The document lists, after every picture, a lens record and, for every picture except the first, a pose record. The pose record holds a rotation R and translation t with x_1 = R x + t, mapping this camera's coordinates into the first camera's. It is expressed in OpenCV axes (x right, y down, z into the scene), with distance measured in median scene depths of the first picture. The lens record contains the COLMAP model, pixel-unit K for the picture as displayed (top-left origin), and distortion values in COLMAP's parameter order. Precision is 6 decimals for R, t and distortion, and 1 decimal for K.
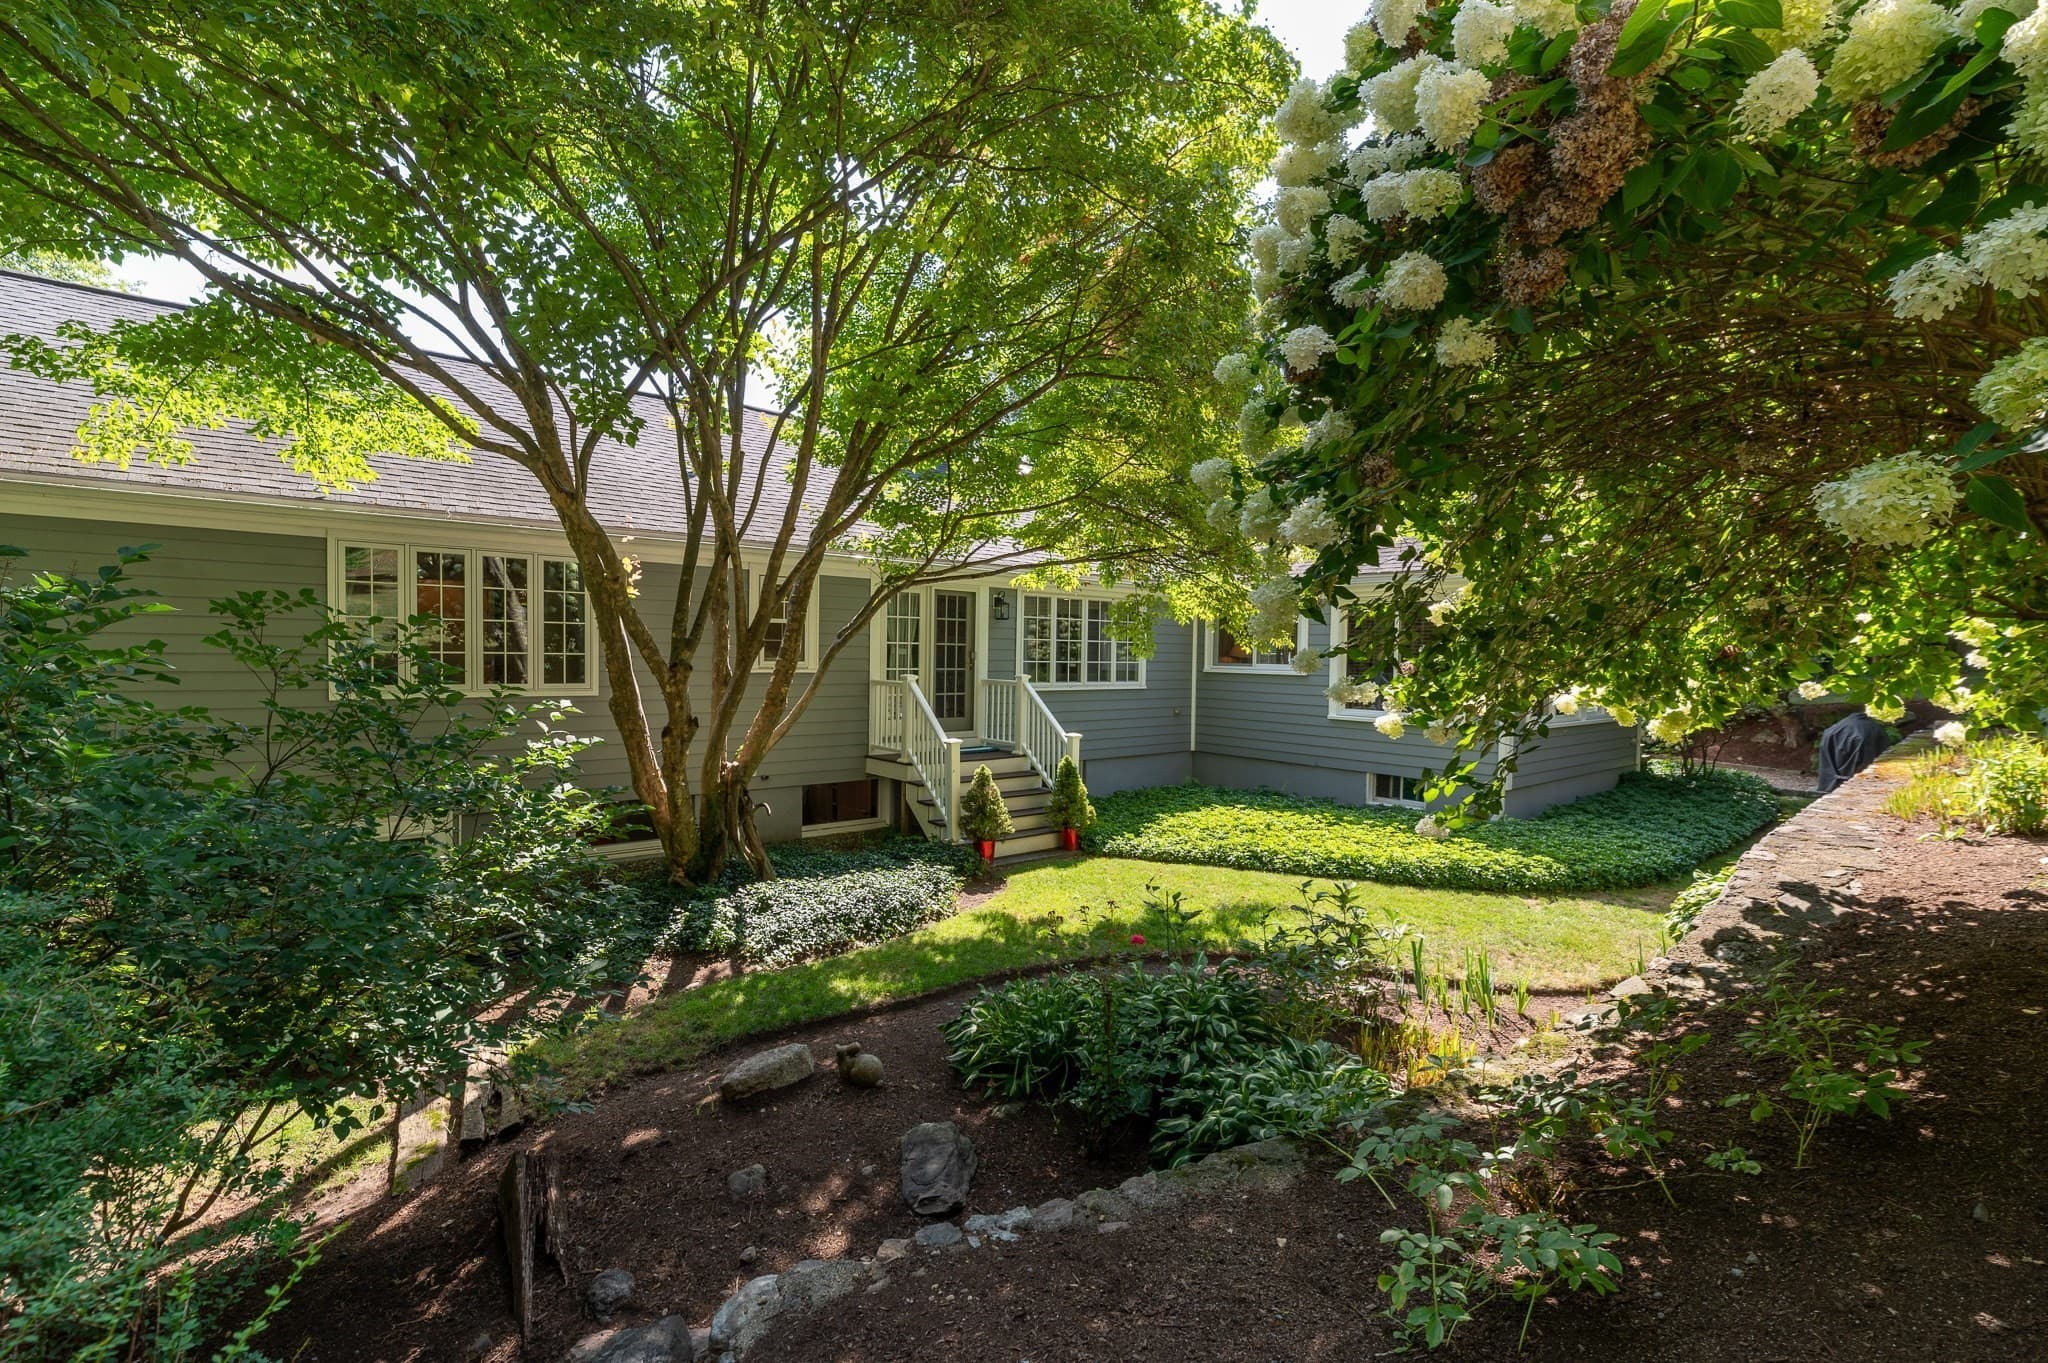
lens RADIAL K [[882.2, 0, 1024.0], [0, 882.2, 681.5], [0, 0, 1]] dist [-0.021785, -0.000123]
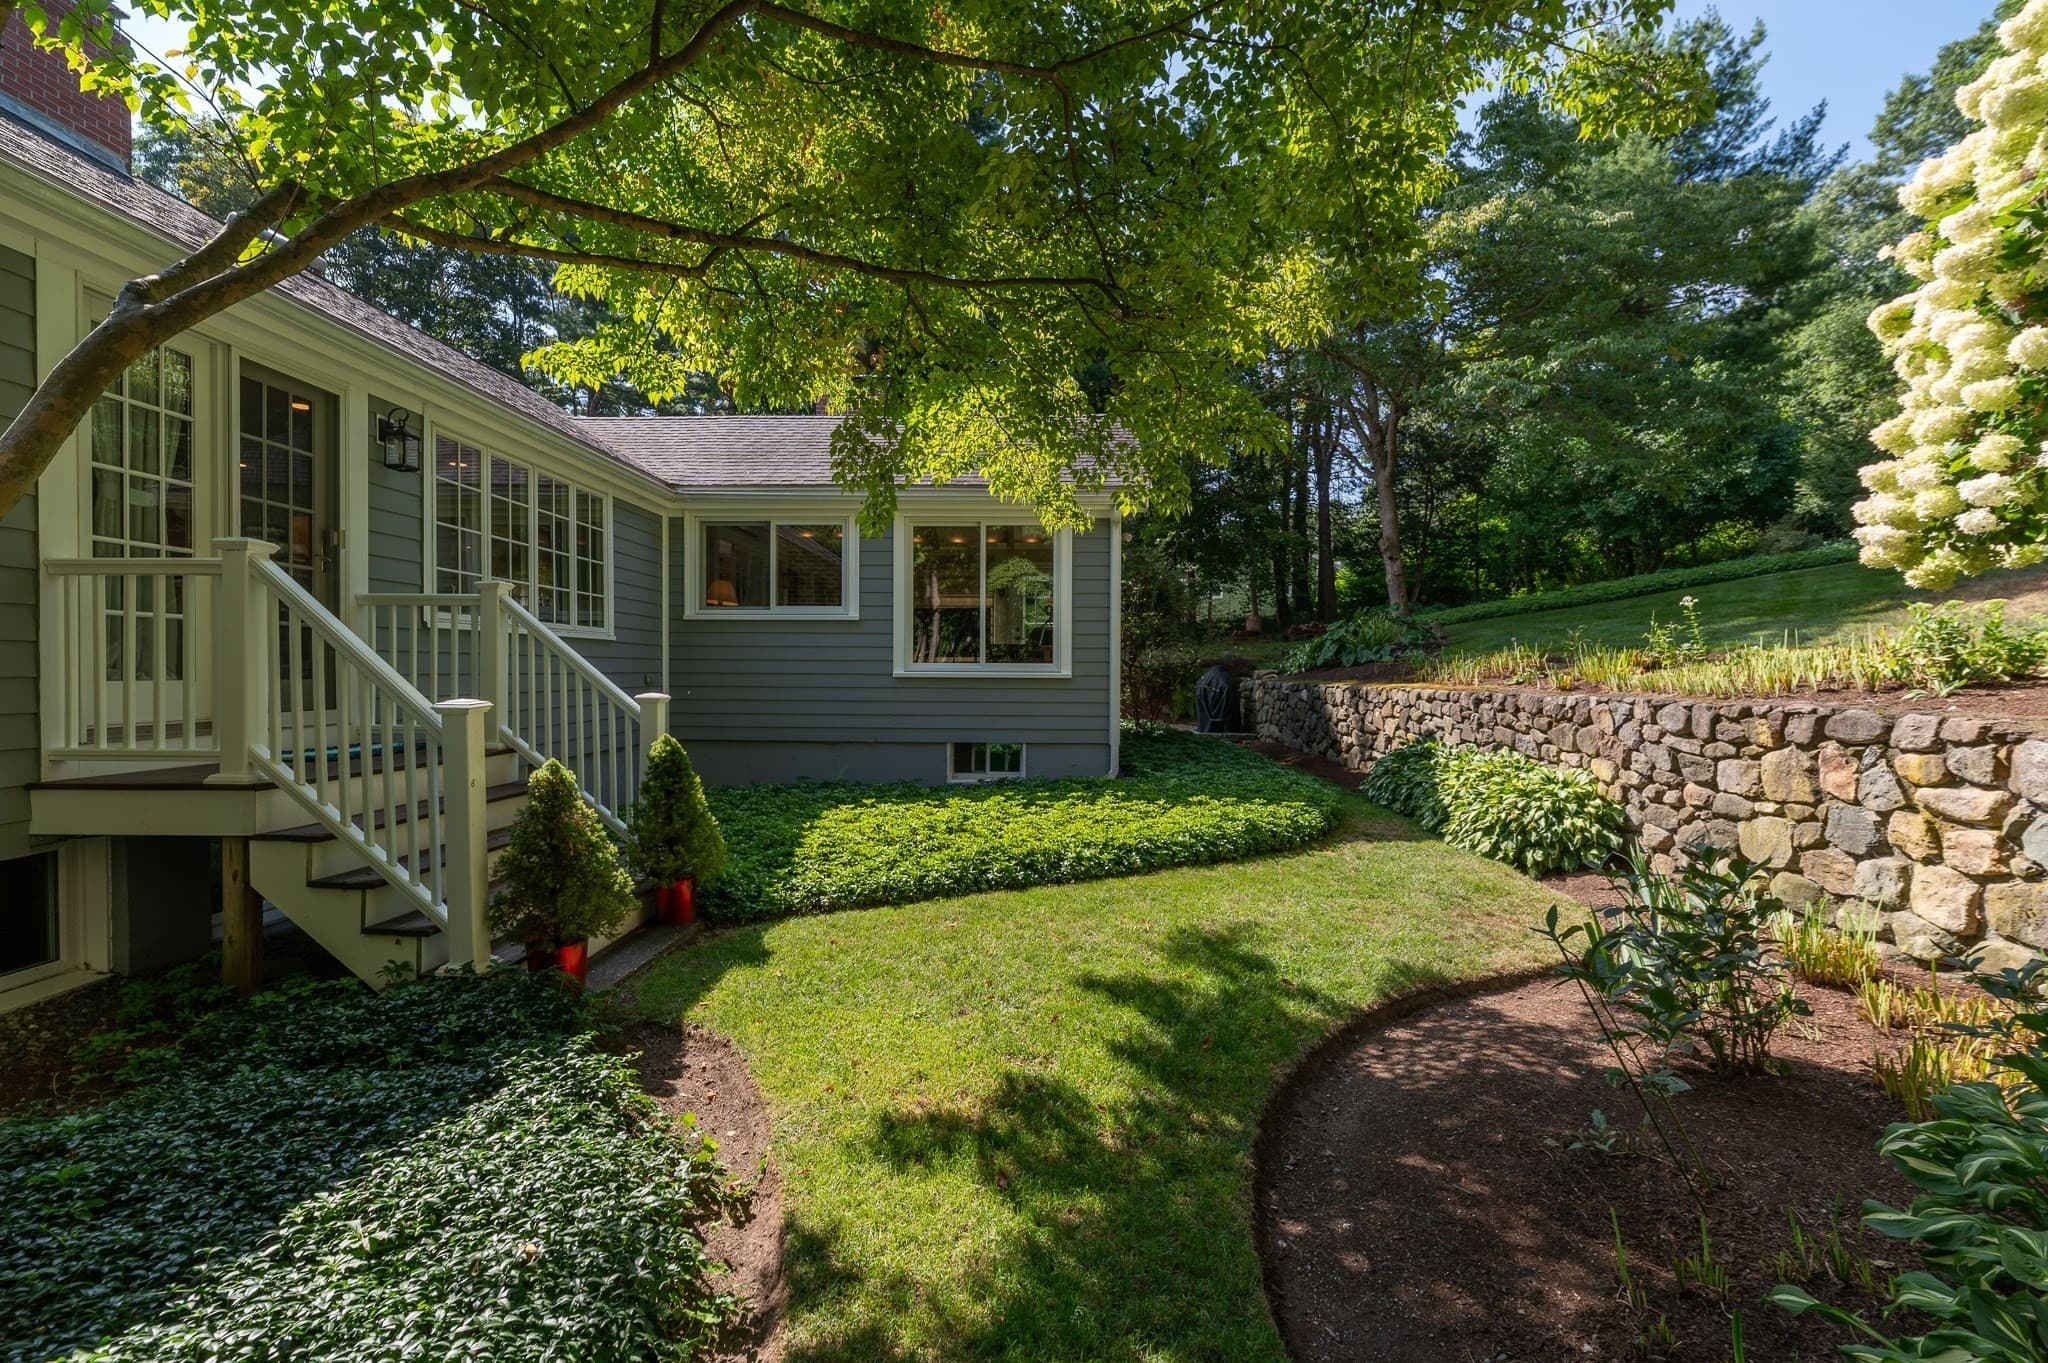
lens RADIAL K [[882.2, 0, 1024.0], [0, 882.2, 681.5], [0, 0, 1]] dist [-0.021785, -0.000123]
pose [[0.640588, -0.018752, 0.767655, -0.200487], [0.026356, 0.999650, 0.002426, 0.058922], [-0.767432, 0.018678, 0.640858, 0.533756]]
